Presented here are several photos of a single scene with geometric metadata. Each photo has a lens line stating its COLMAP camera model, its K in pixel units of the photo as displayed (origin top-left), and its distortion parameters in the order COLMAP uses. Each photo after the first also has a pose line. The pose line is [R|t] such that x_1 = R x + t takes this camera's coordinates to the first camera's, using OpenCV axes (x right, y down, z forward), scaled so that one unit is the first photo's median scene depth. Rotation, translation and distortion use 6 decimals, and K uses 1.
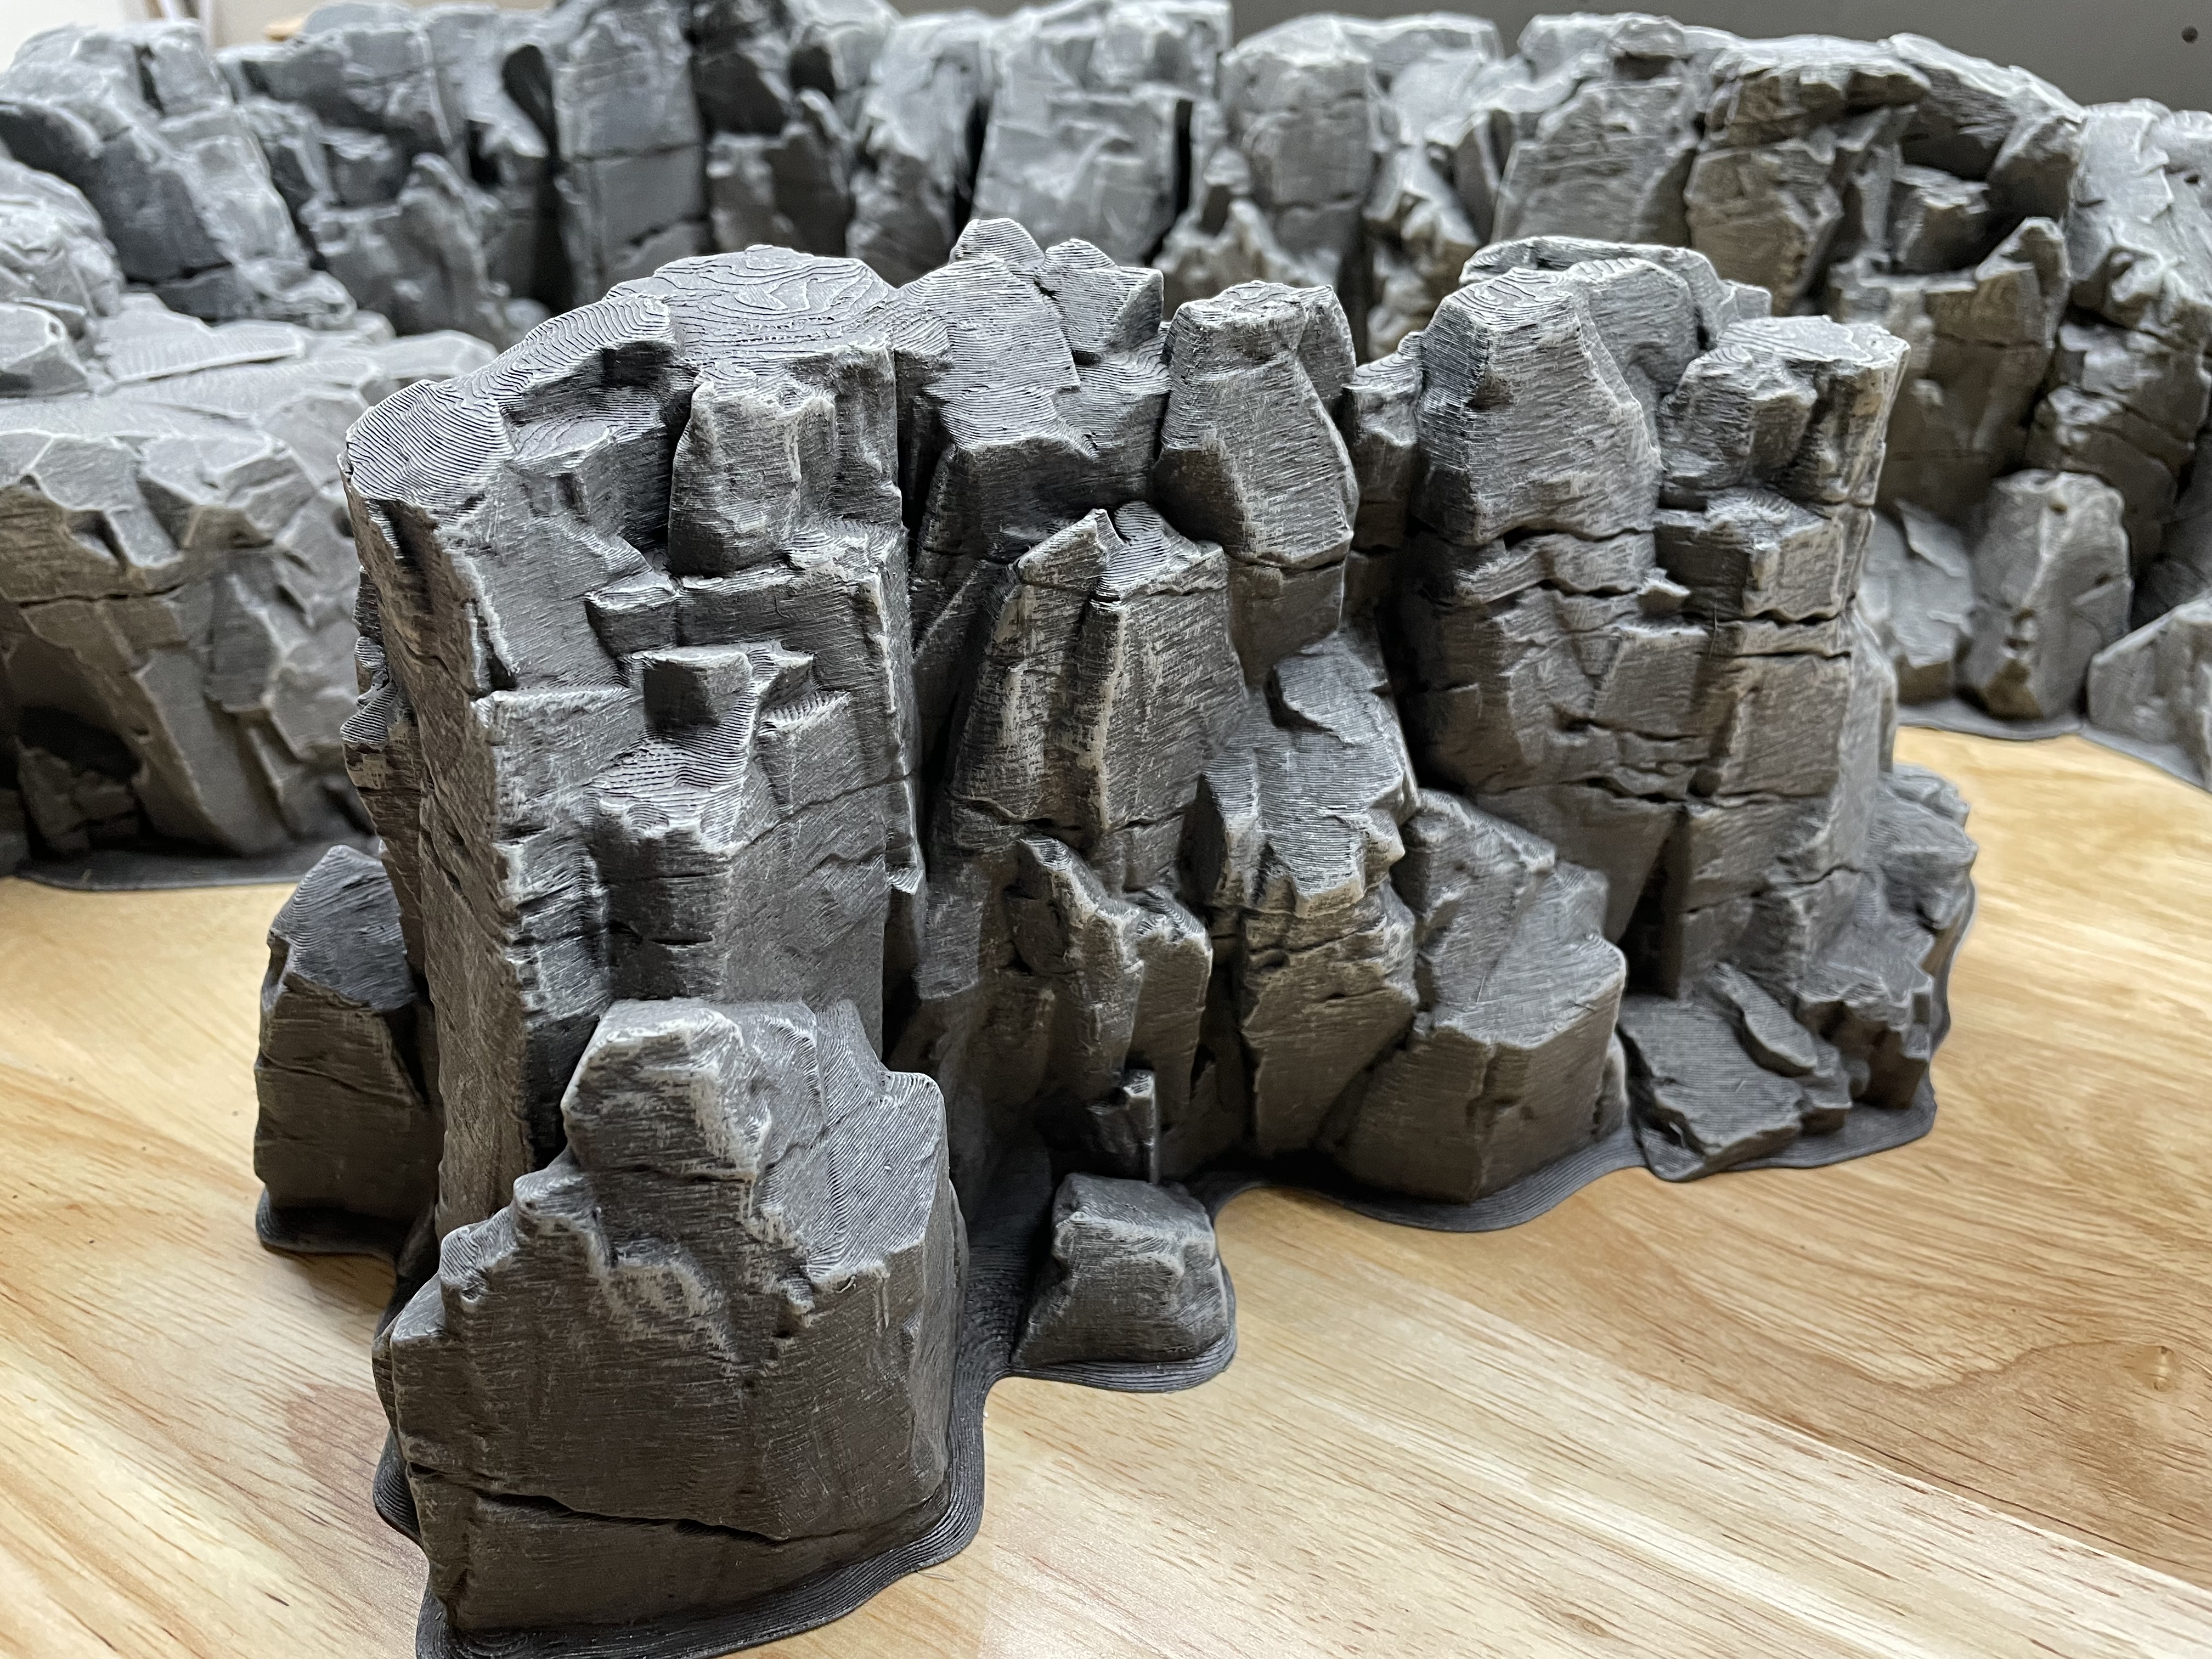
lens RADIAL K [[1685.7, 0, 1087.6], [0, 1685.7, 822.6], [0, 0, 1]] dist [0.040687, -0.080694]
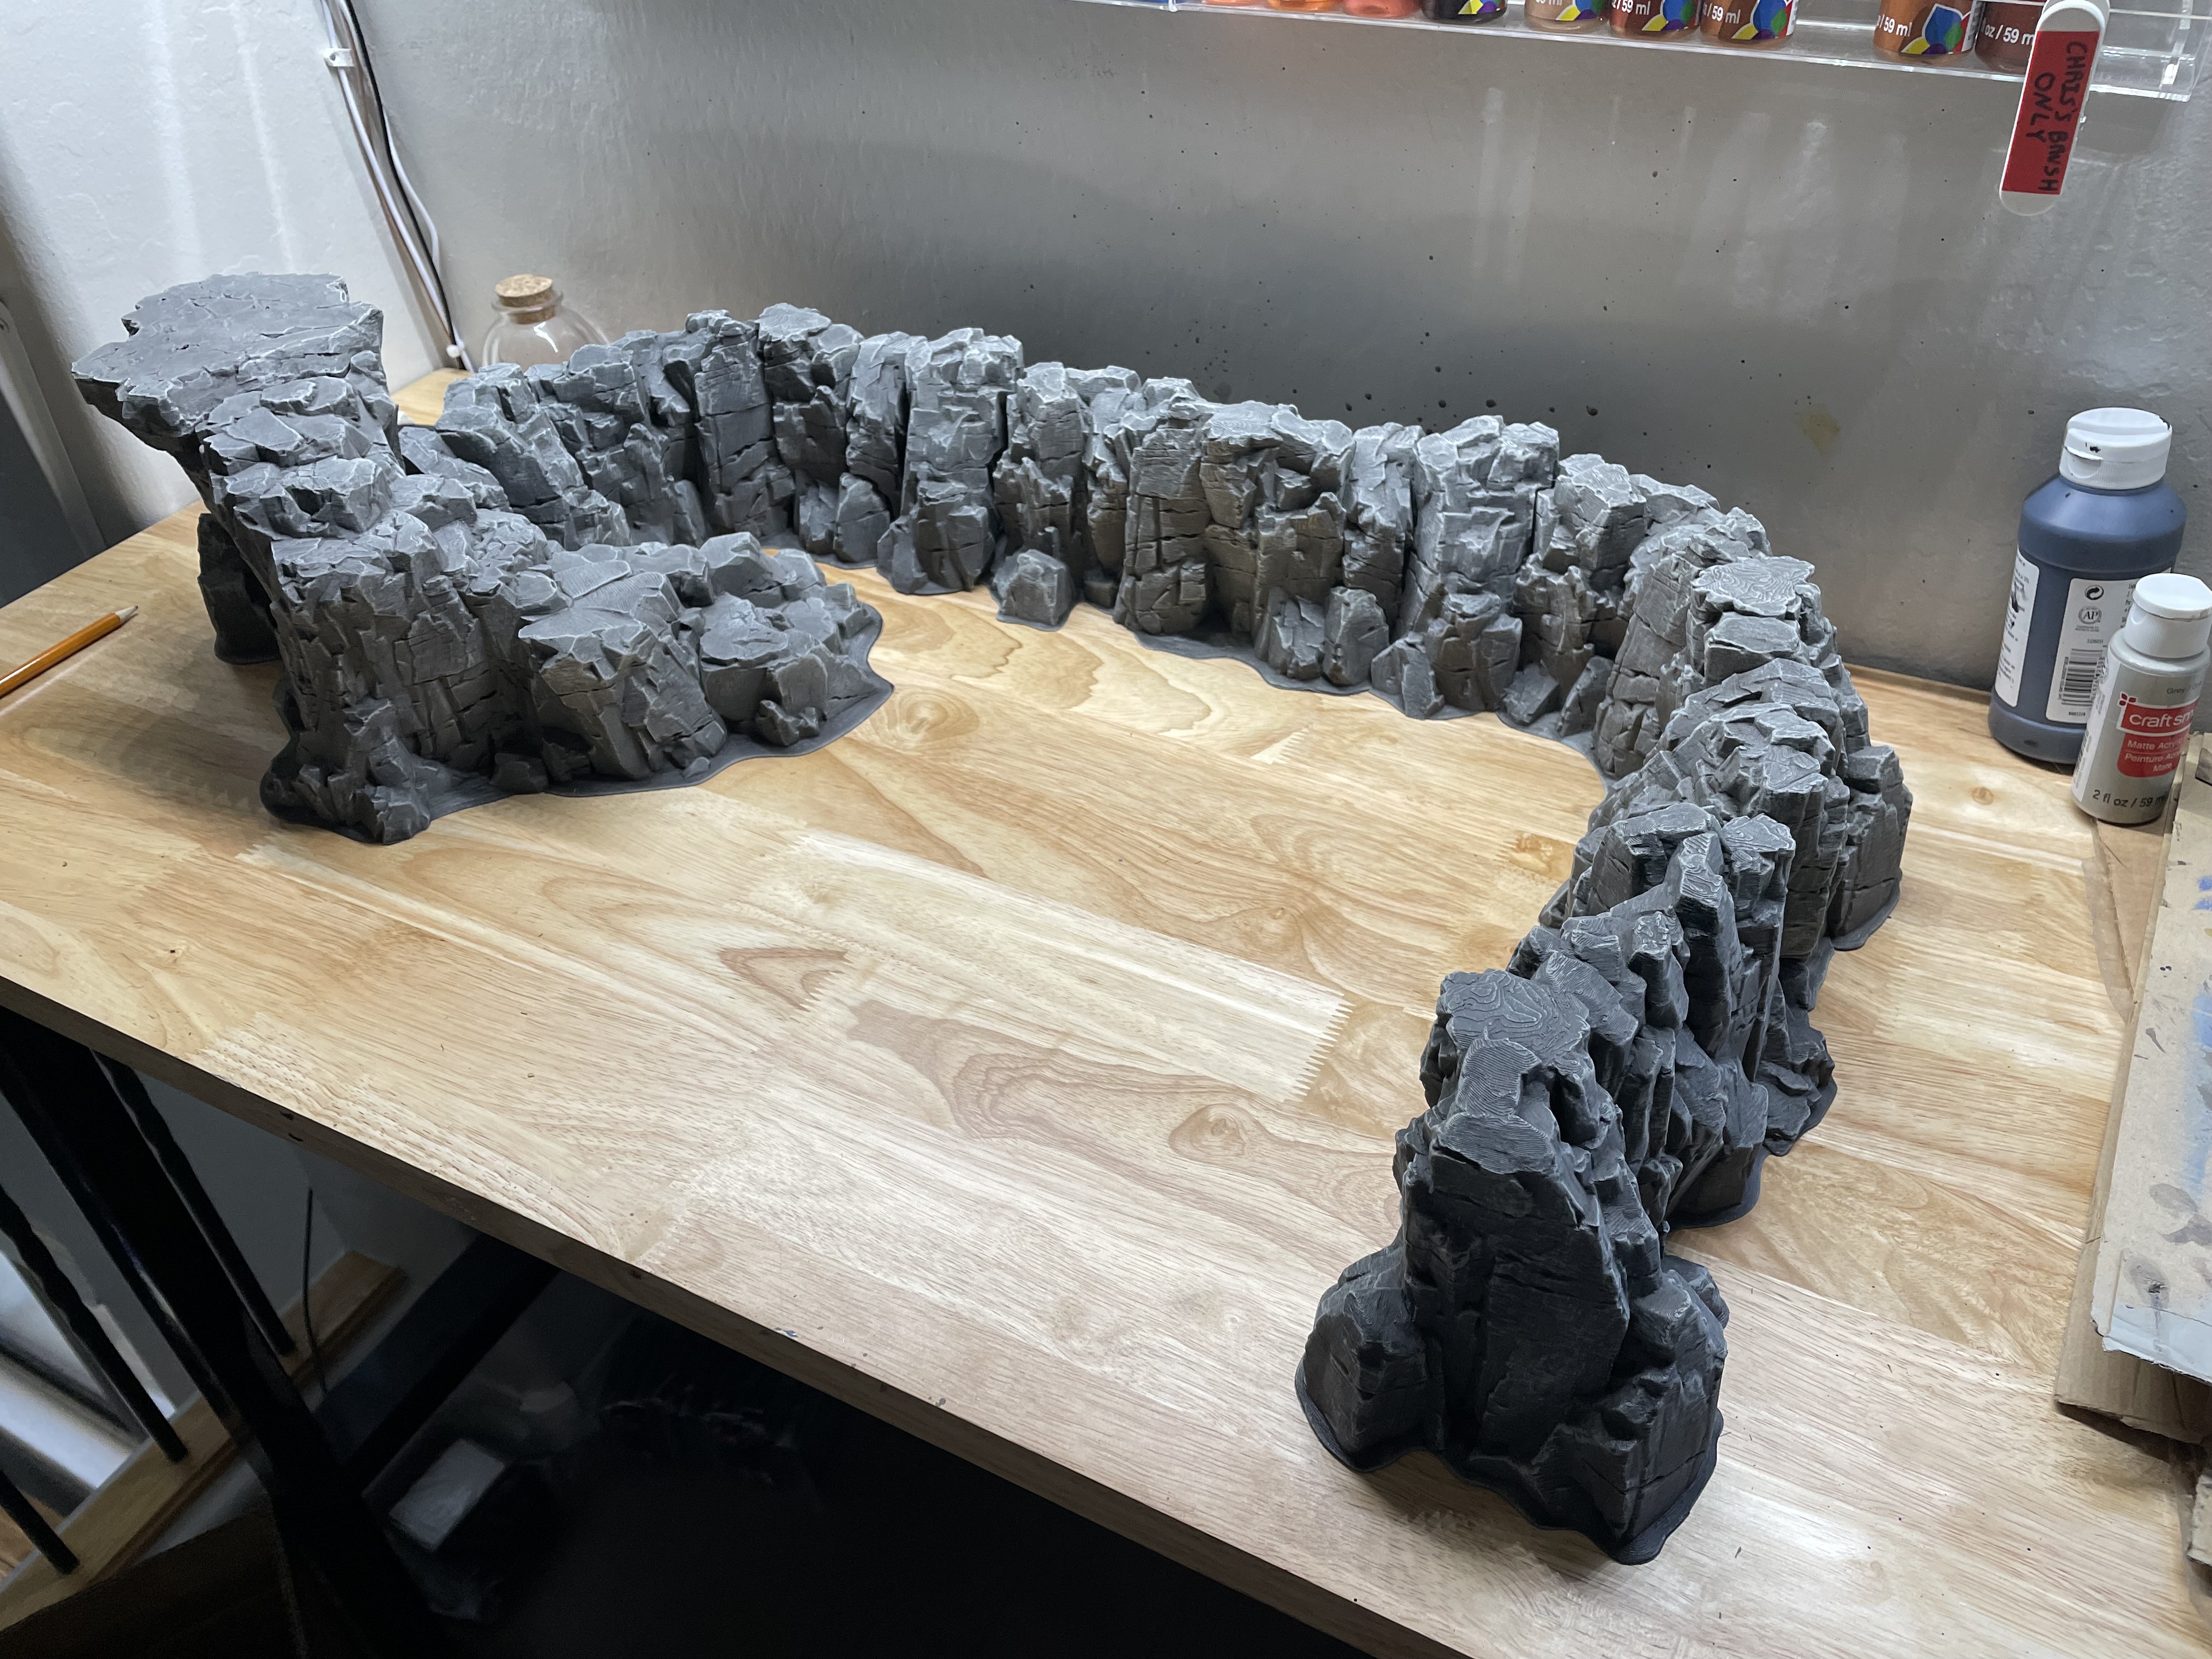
lens RADIAL K [[1661.3, 0, 1106.5], [0, 1661.3, 804.9], [0, 0, 1]] dist [0.099537, -0.173396]
pose [[0.998555, -0.050620, 0.018036, 0.153777], [0.048476, 0.993378, 0.104164, -0.157503], [-0.023189, -0.103139, 0.994397, -1.410096]]
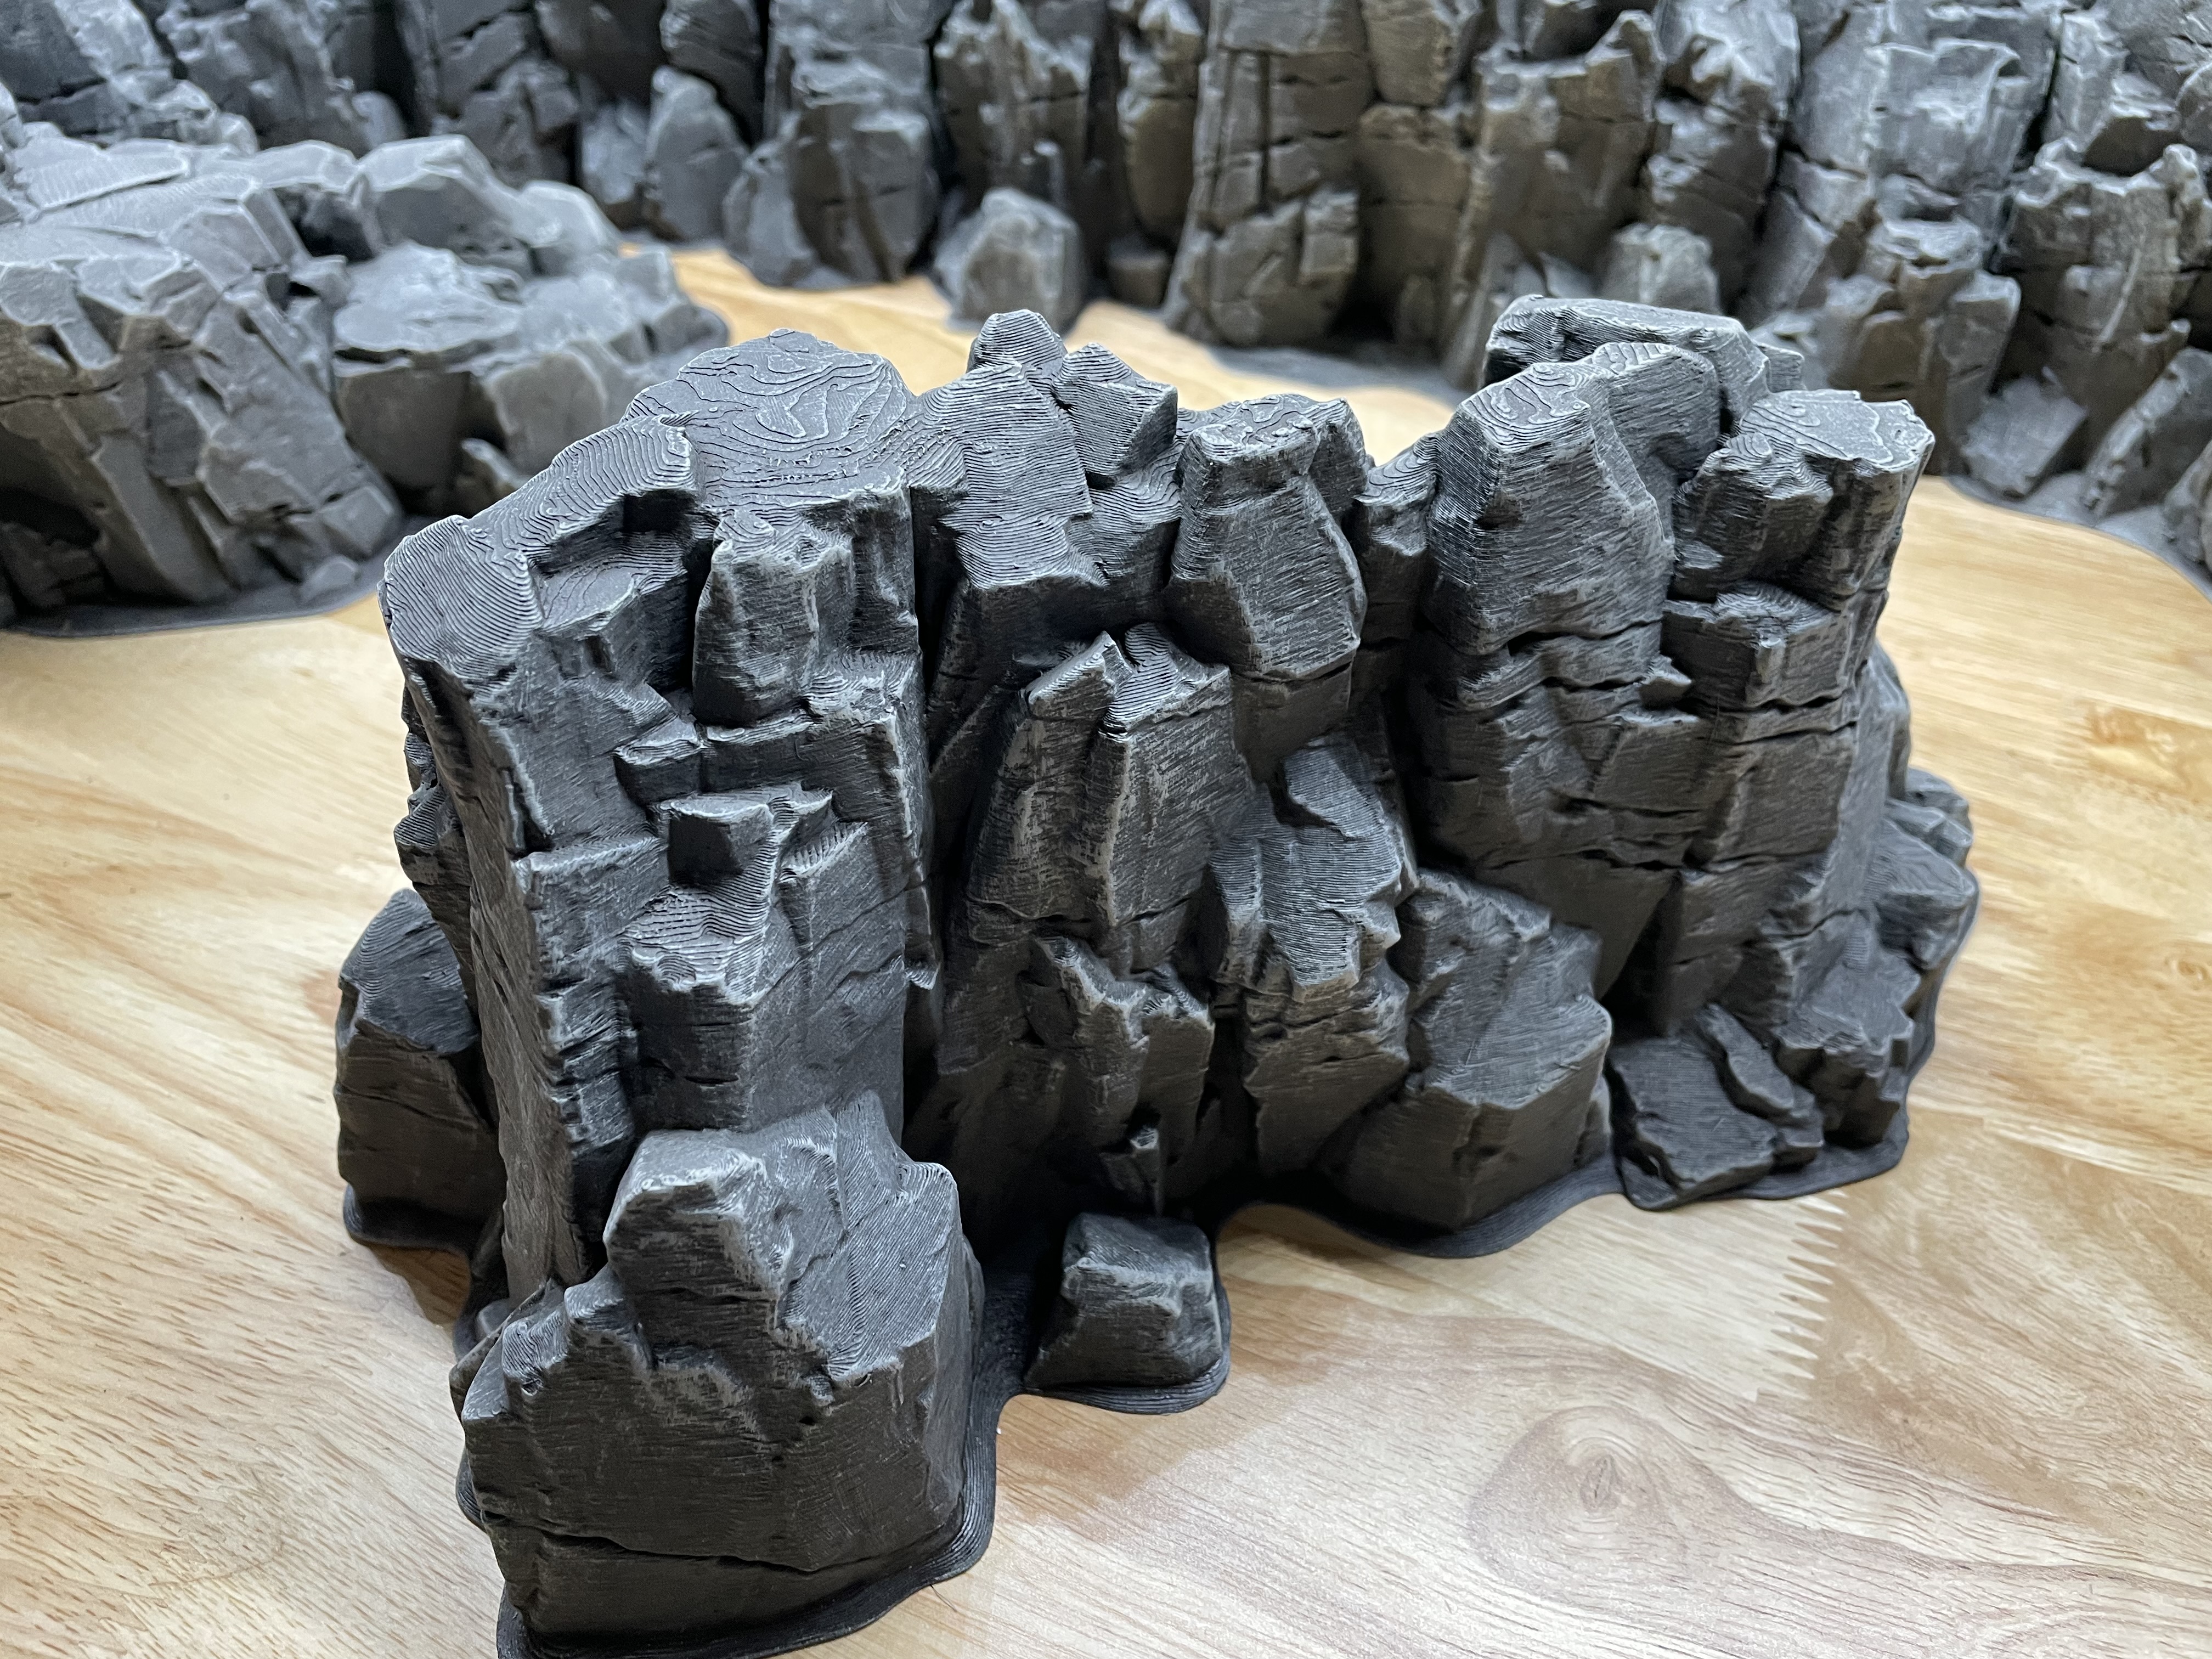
lens RADIAL K [[1688.8, 0, 1106.0], [0, 1688.8, 829.5], [0, 0, 1]] dist [0.043142, -0.083519]
pose [[0.996810, -0.054487, 0.058310, 0.072462], [0.044901, 0.986947, 0.154656, 0.018119], [-0.065976, -0.151545, 0.986246, -0.257773]]
